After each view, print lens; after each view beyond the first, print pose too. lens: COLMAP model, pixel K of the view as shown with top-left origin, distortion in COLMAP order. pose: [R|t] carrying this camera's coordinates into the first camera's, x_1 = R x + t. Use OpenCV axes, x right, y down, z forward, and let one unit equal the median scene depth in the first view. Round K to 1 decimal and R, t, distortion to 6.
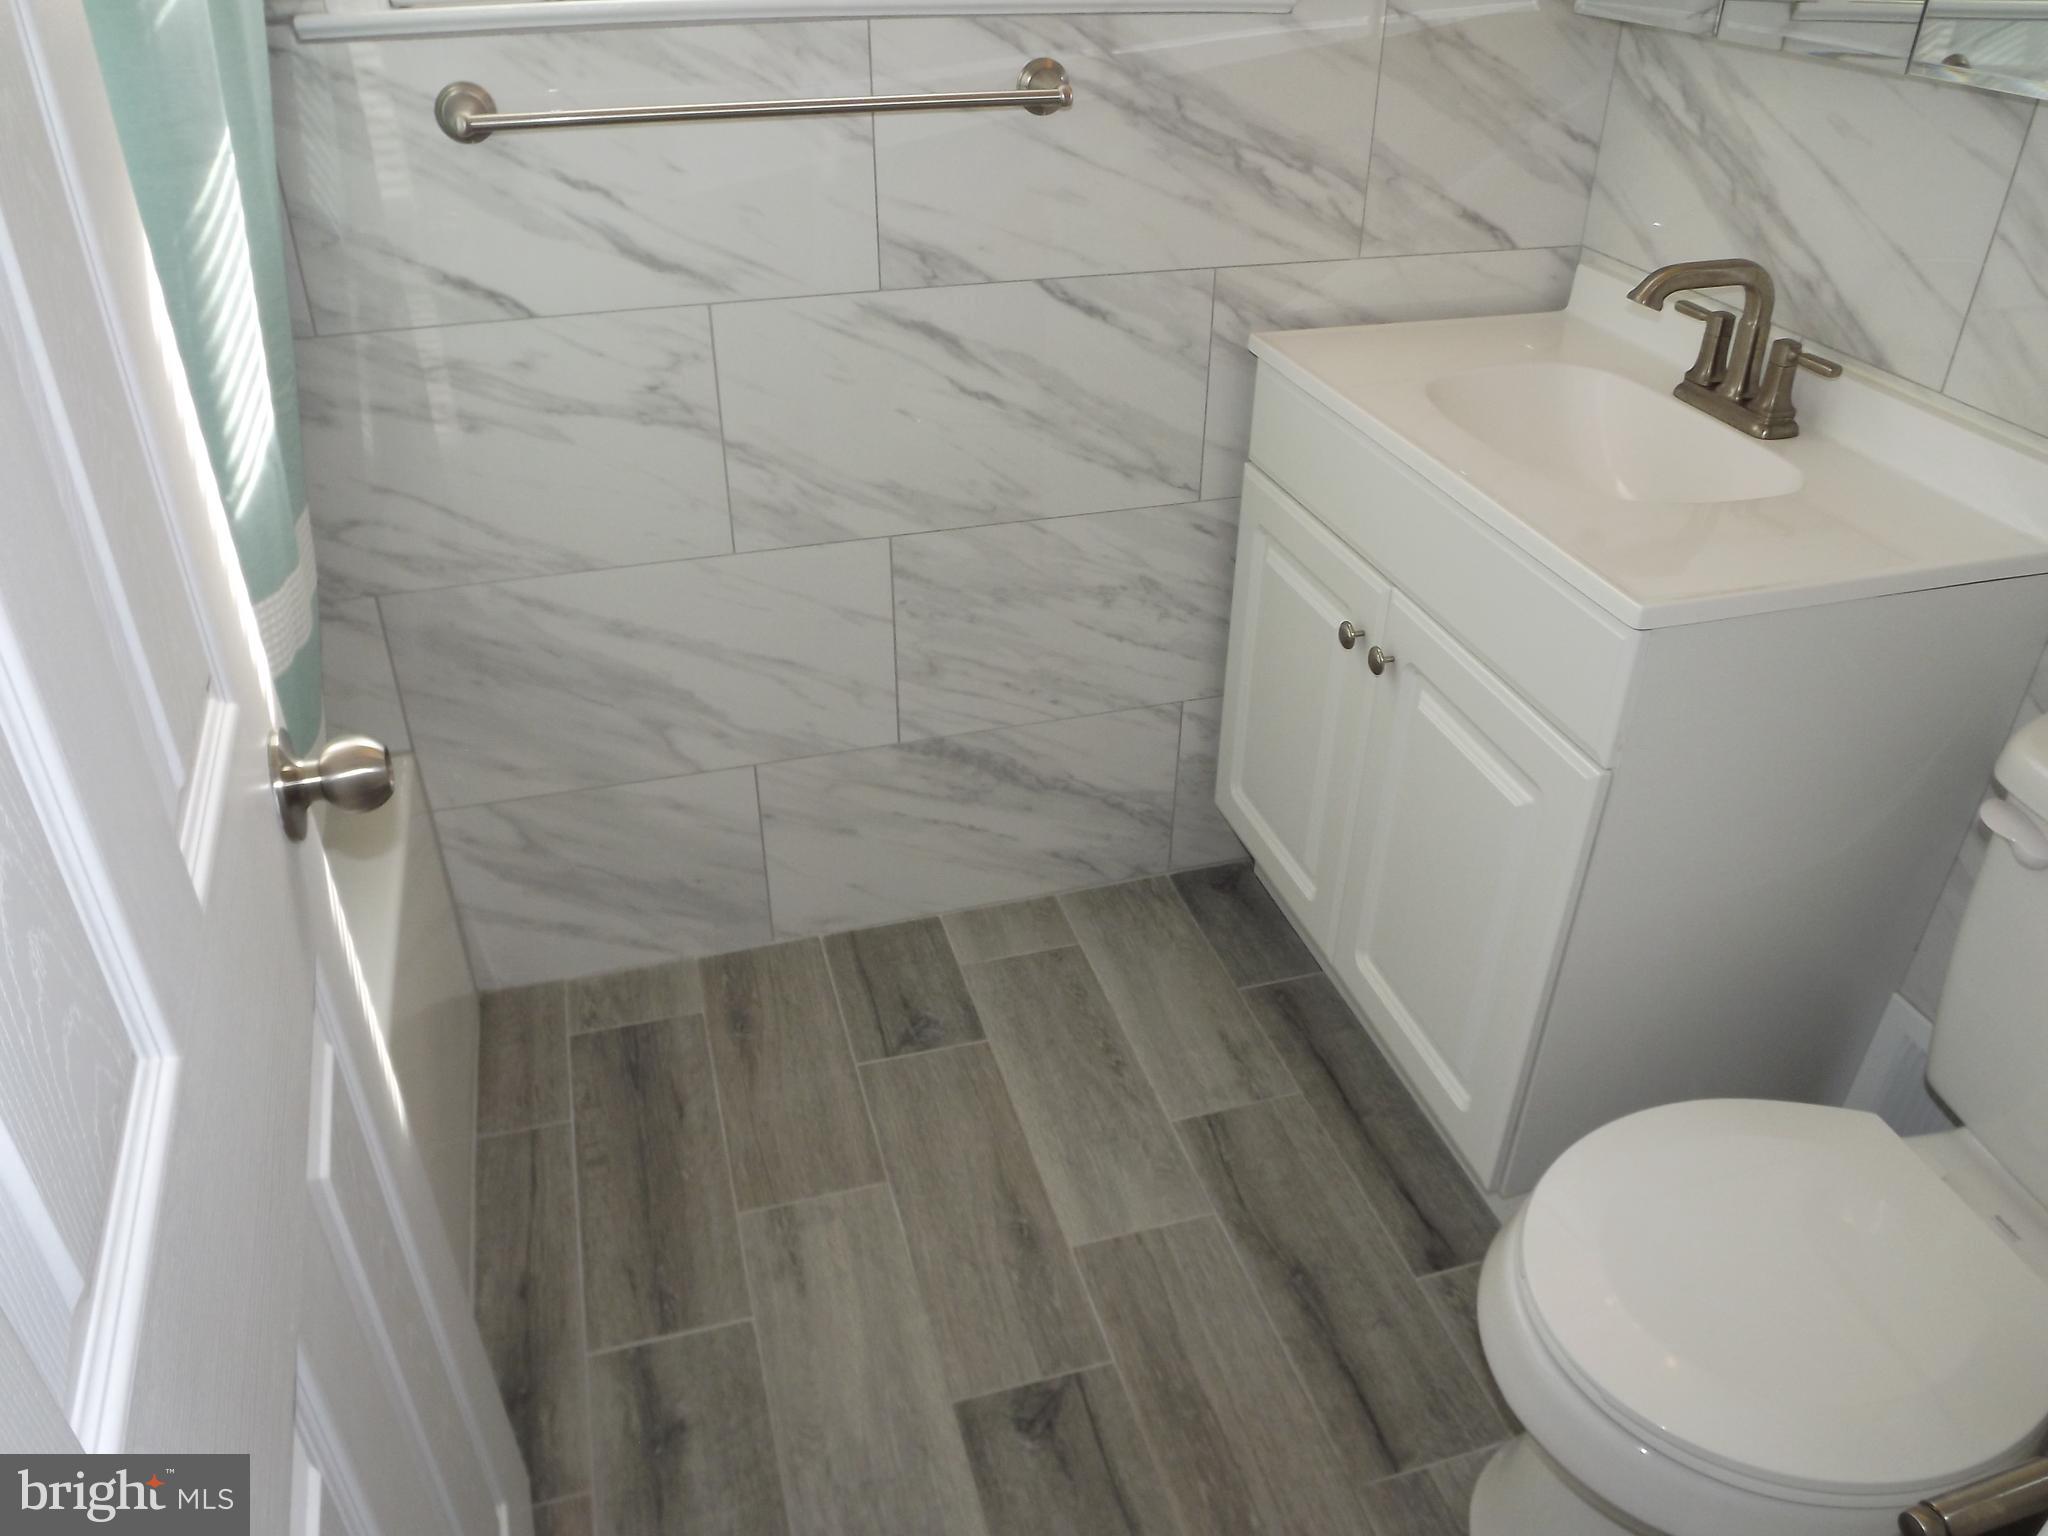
lens RADIAL K [[1465.9, 0, 1004.8], [0, 1465.9, 772.6], [0, 0, 1]] dist [-0.077398, 0.025596]
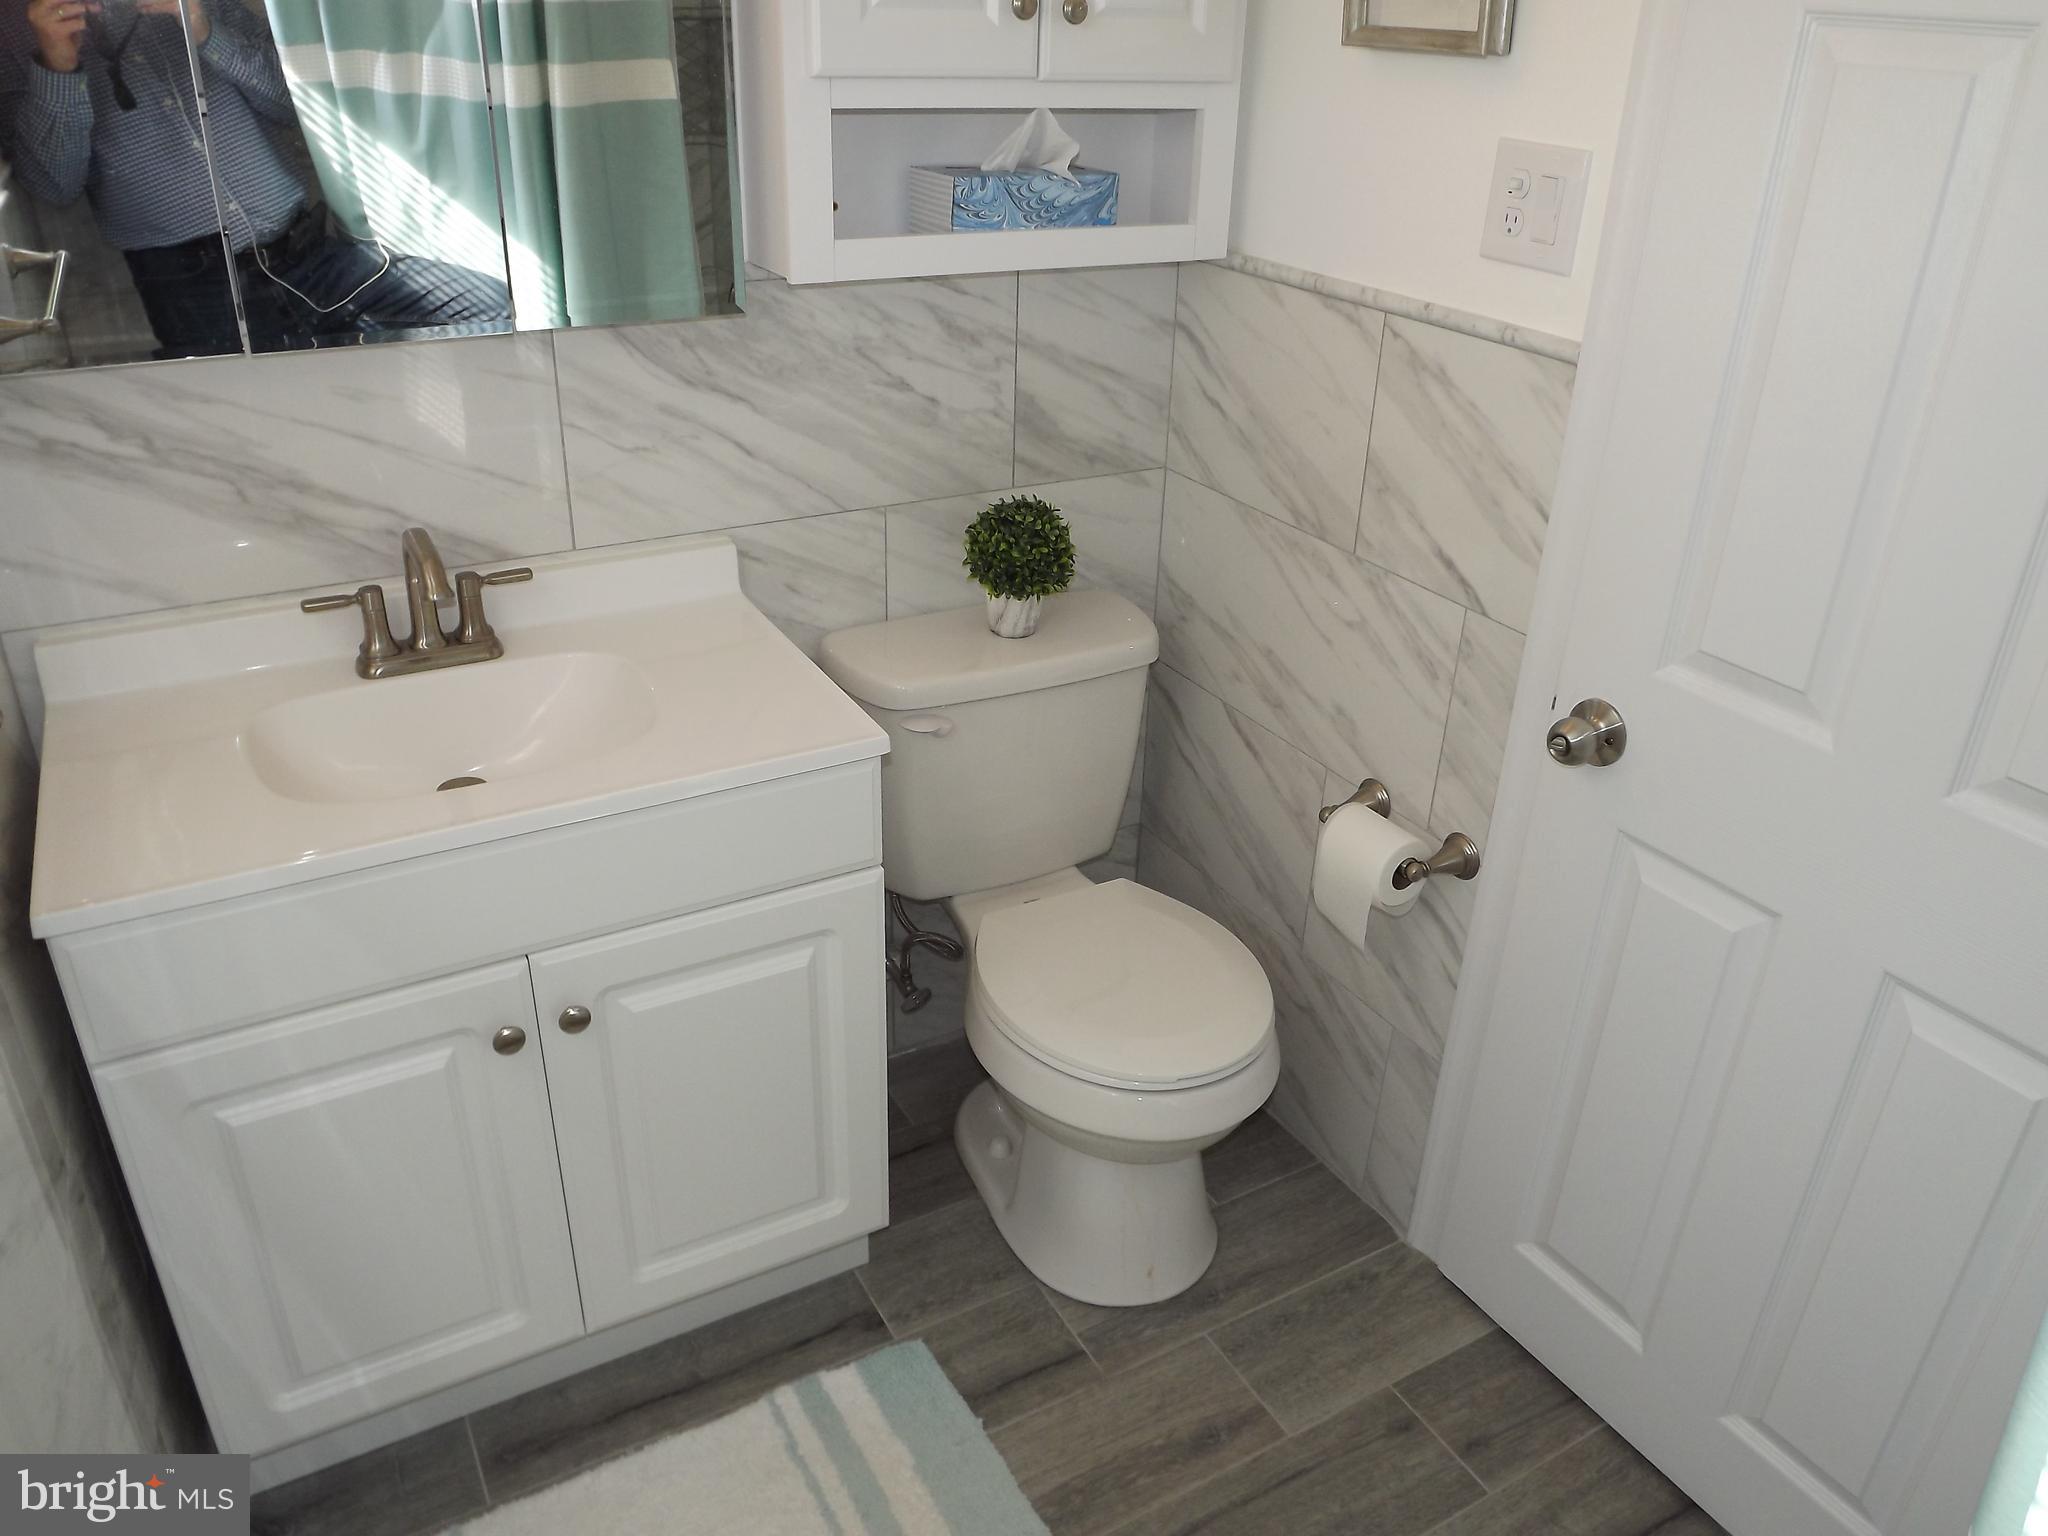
lens RADIAL K [[1465.9, 0, 1022.7], [0, 1465.9, 768.1], [0, 0, 1]] dist [-0.077398, 0.025596]
pose [[-0.244551, -0.454976, 0.856266, -0.506323], [0.500650, 0.697014, 0.513343, -0.493178], [-0.830388, 0.554228, 0.057329, 0.593133]]
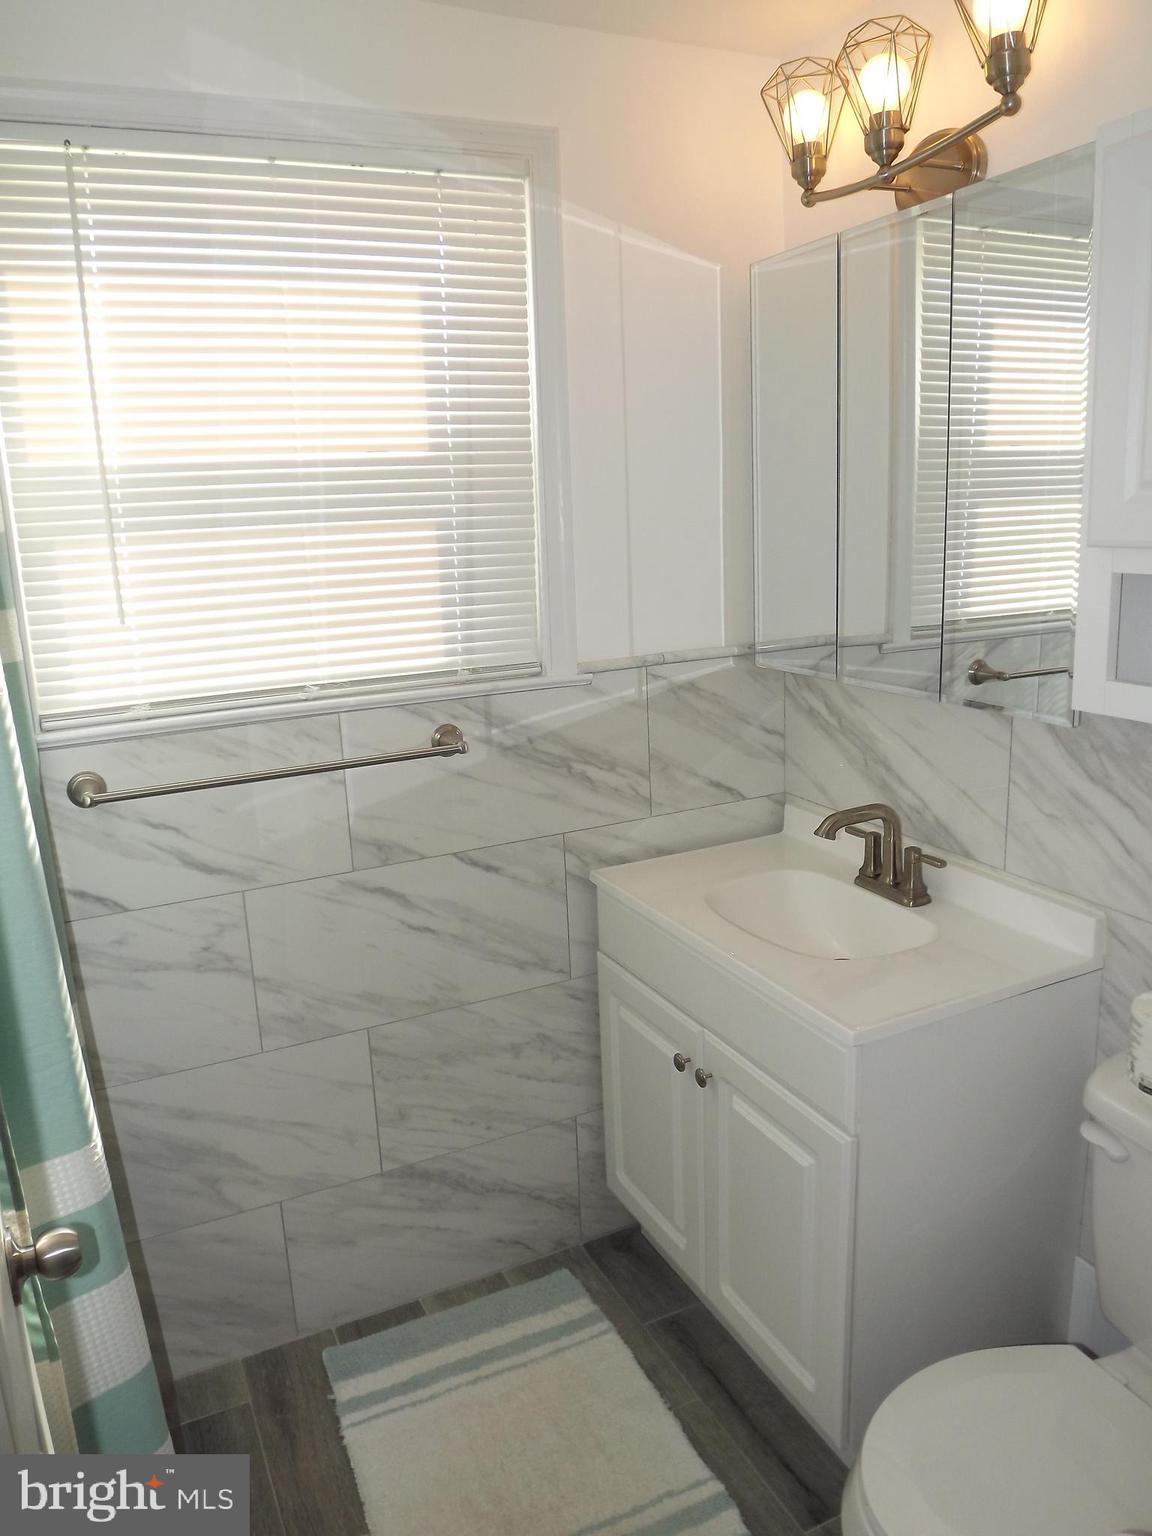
lens RADIAL K [[1099.4, 0, 562.6], [0, 1099.4, 761.4], [0, 0, 1]] dist [-0.077398, 0.025596]
pose [[0.985727, -0.079212, 0.148555, -0.028924], [0.125531, 0.933808, -0.335030, -0.020408], [-0.112183, 0.348896, 0.930423, -0.149280]]
